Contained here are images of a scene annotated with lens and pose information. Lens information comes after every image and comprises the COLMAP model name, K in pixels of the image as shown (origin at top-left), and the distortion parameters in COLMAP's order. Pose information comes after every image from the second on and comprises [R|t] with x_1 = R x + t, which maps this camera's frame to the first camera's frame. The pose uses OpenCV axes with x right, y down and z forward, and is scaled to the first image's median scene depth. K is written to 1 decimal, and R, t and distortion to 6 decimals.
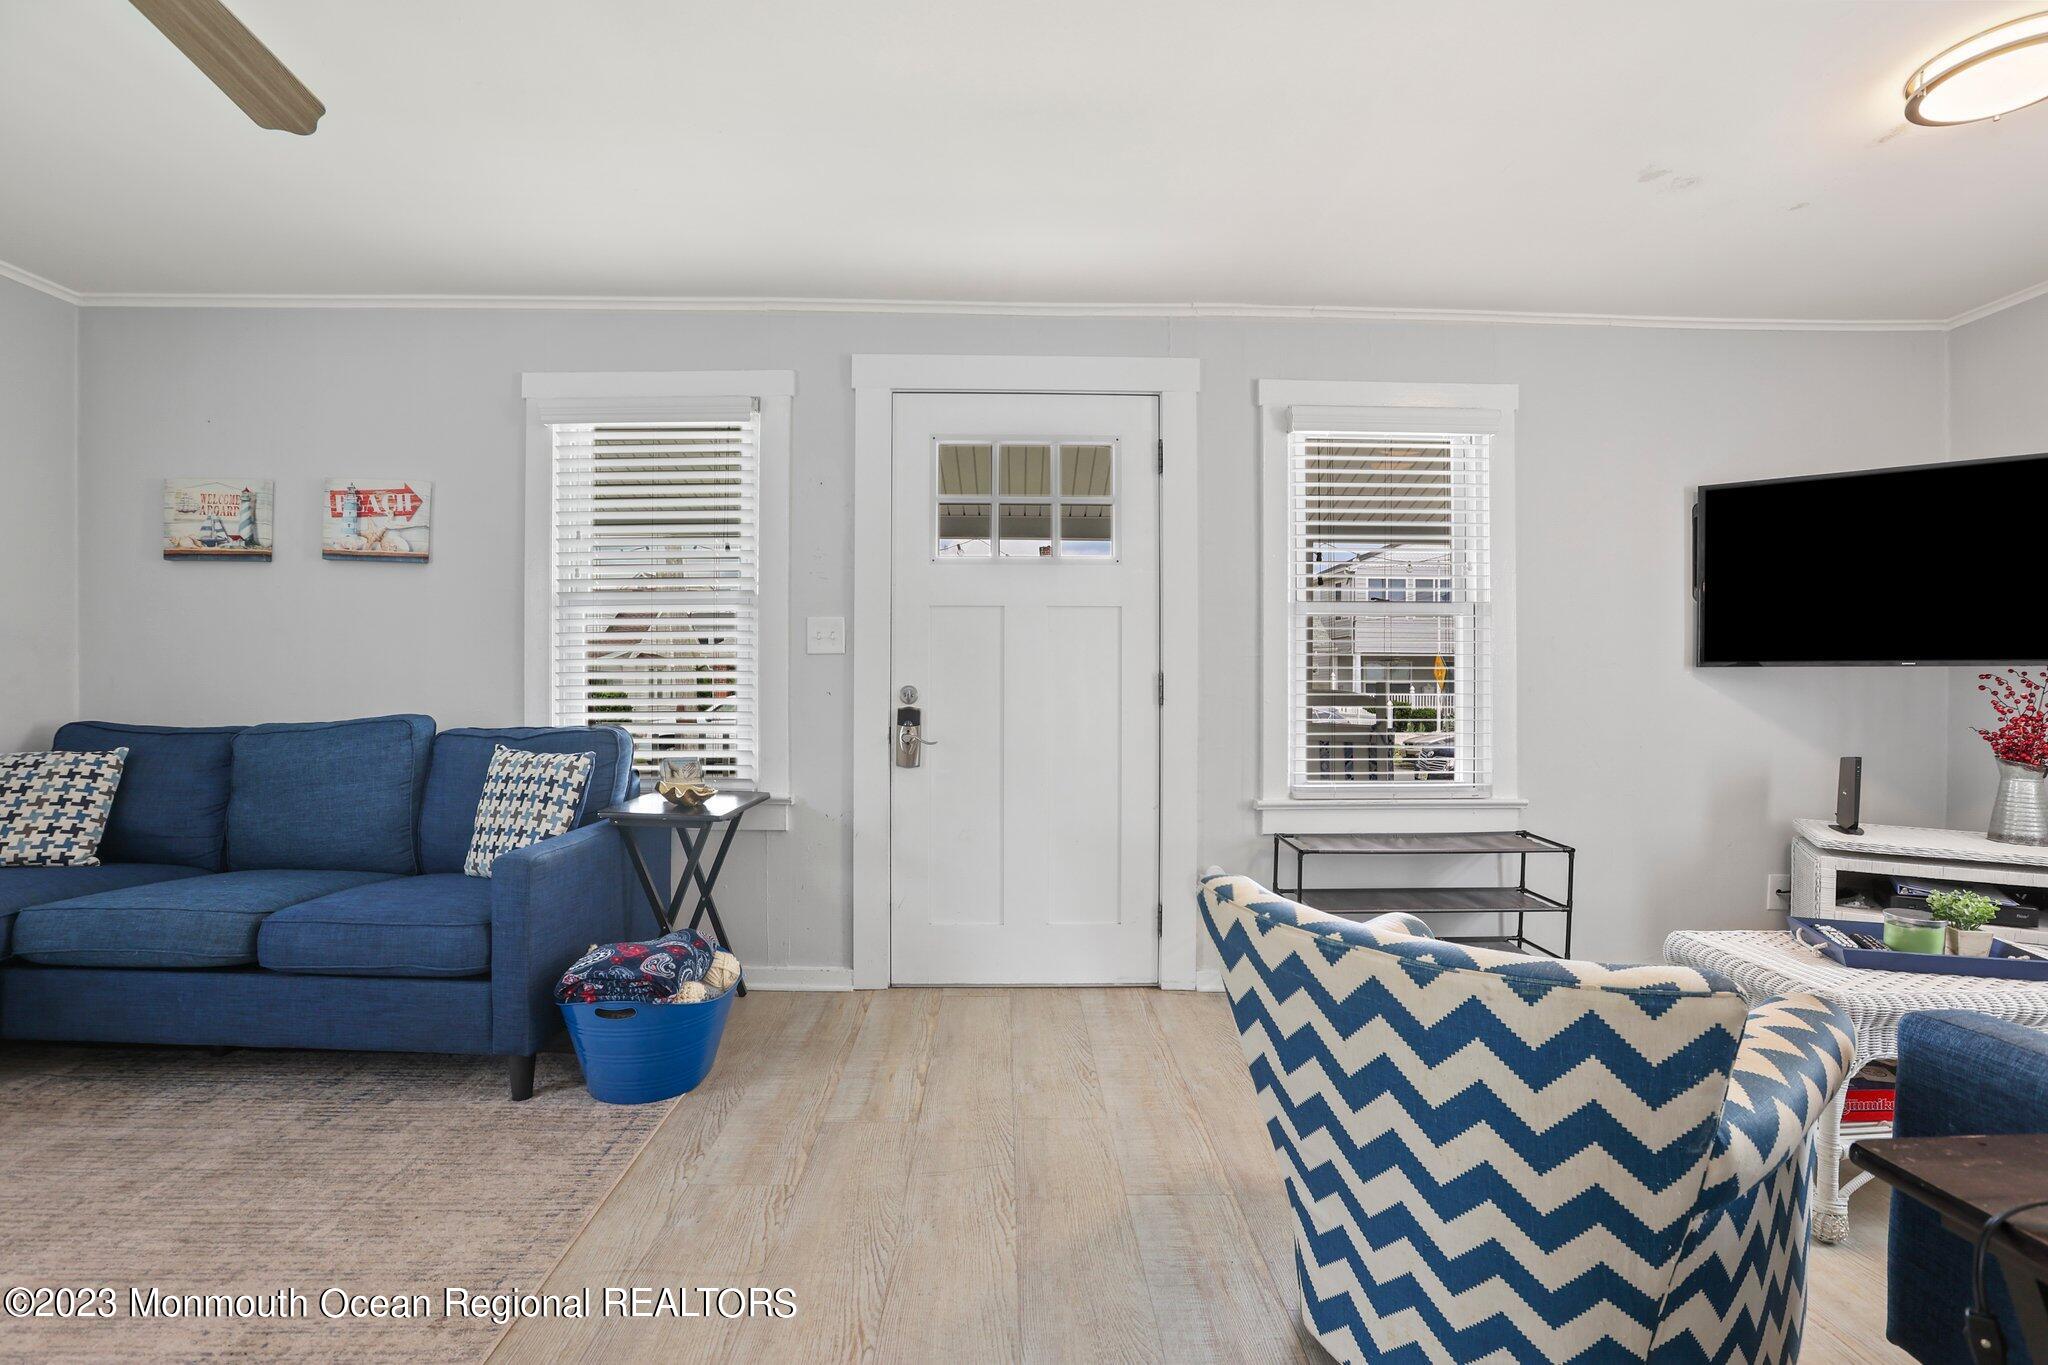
lens RADIAL K [[944.6, 0, 1030.5], [0, 944.6, 694.4], [0, 0, 1]] dist [-0.034843, 0.010682]
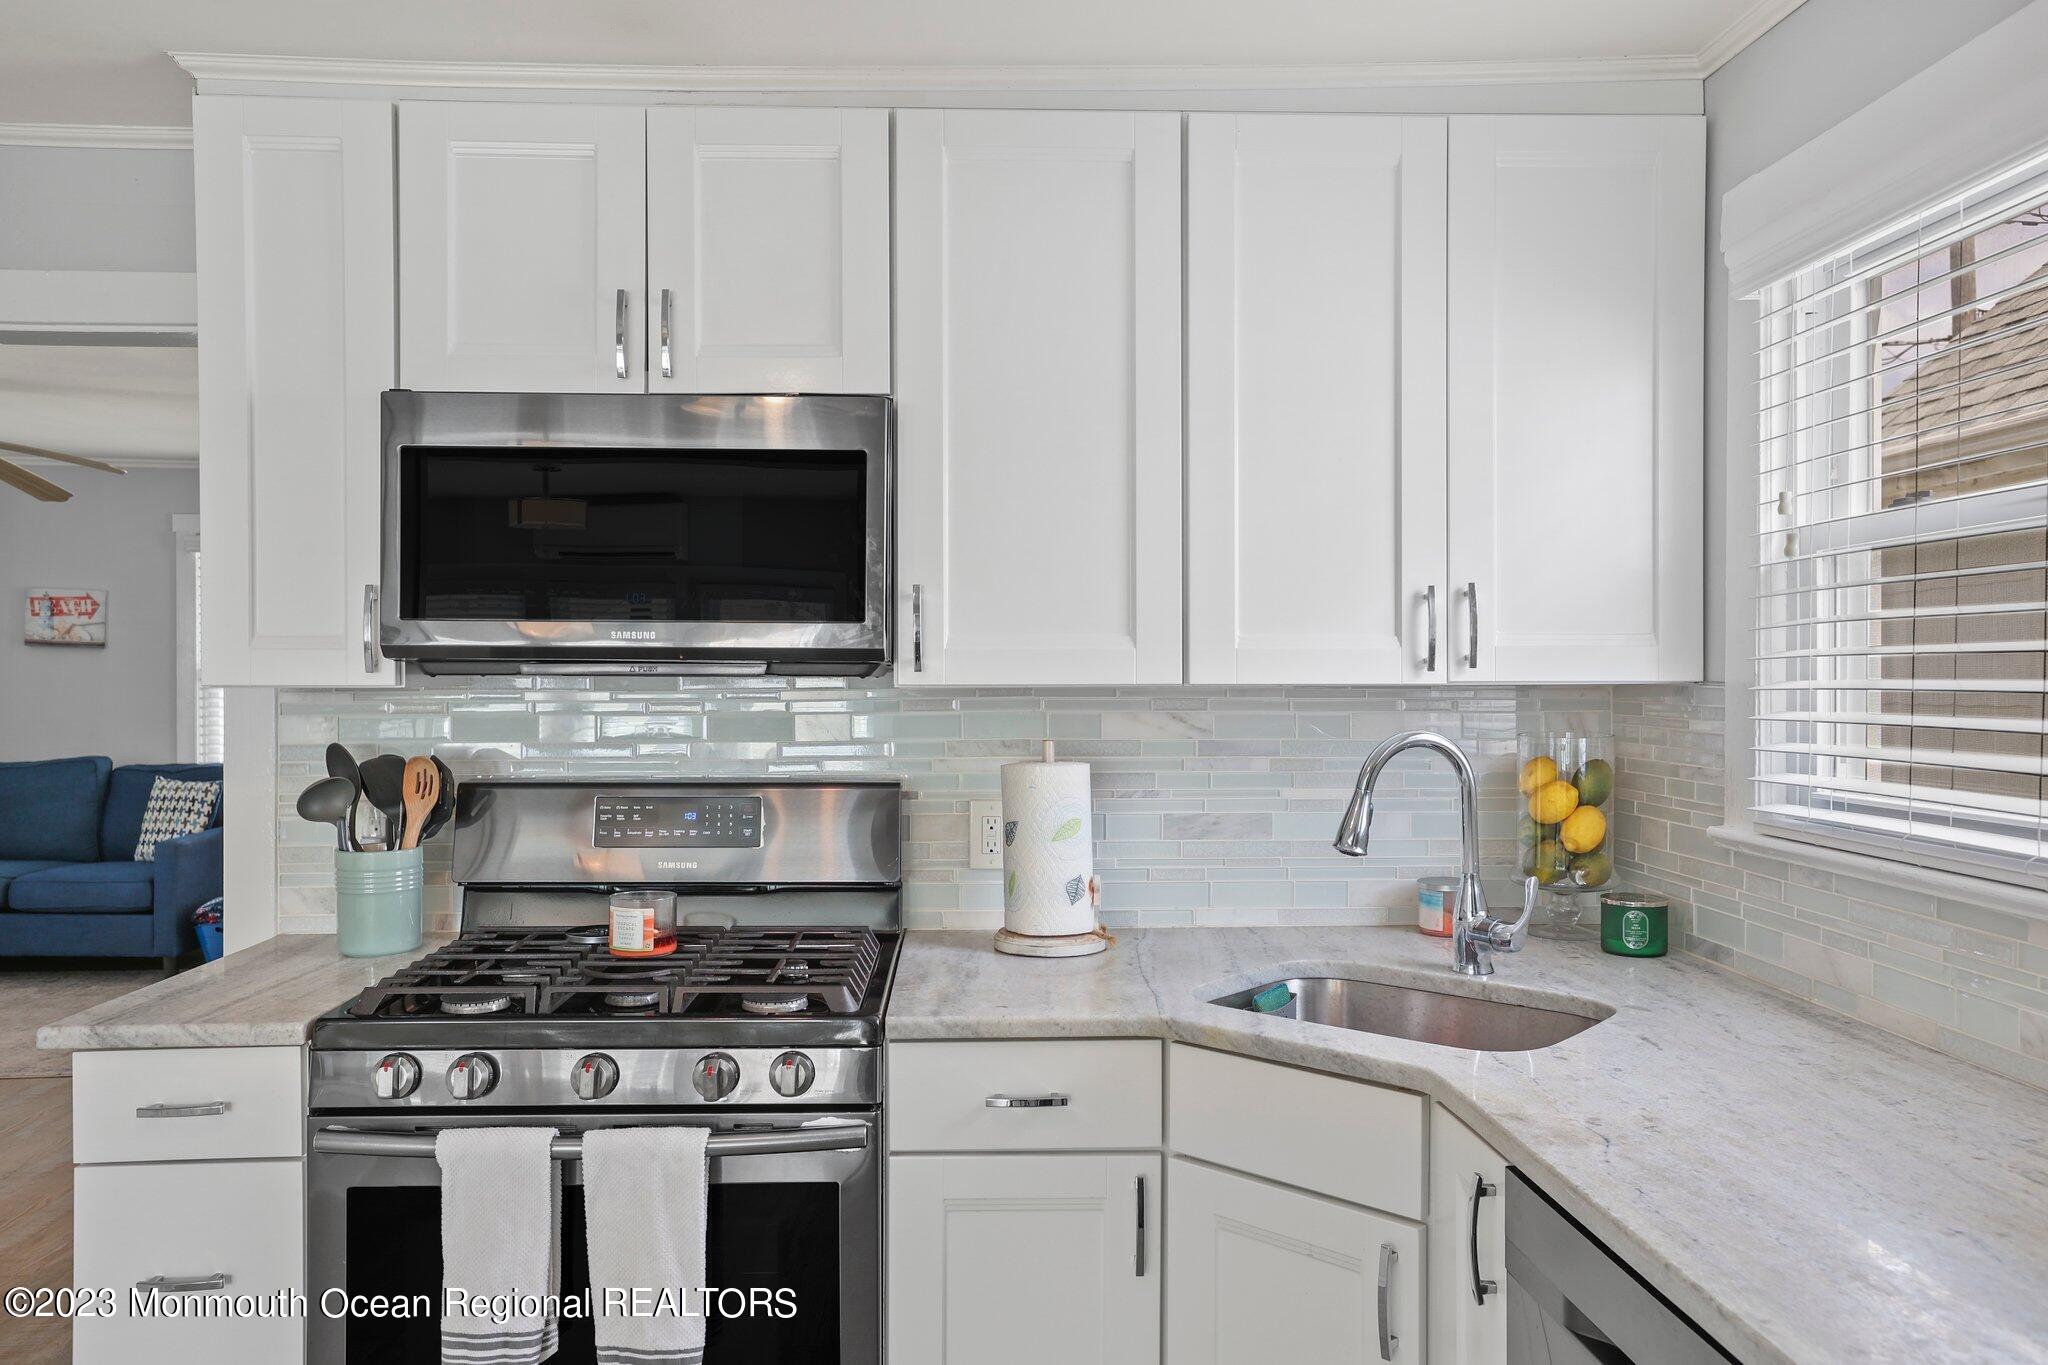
lens RADIAL K [[1448.5, 0, 1023.4], [0, 1448.5, 681.7], [0, 0, 1]] dist [0.039791, 0.005387]
pose [[0.999808, -0.001490, 0.019514, 0.818234], [0.001409, 0.999991, 0.004125, -0.111698], [-0.019520, -0.004096, 0.999801, -1.464248]]
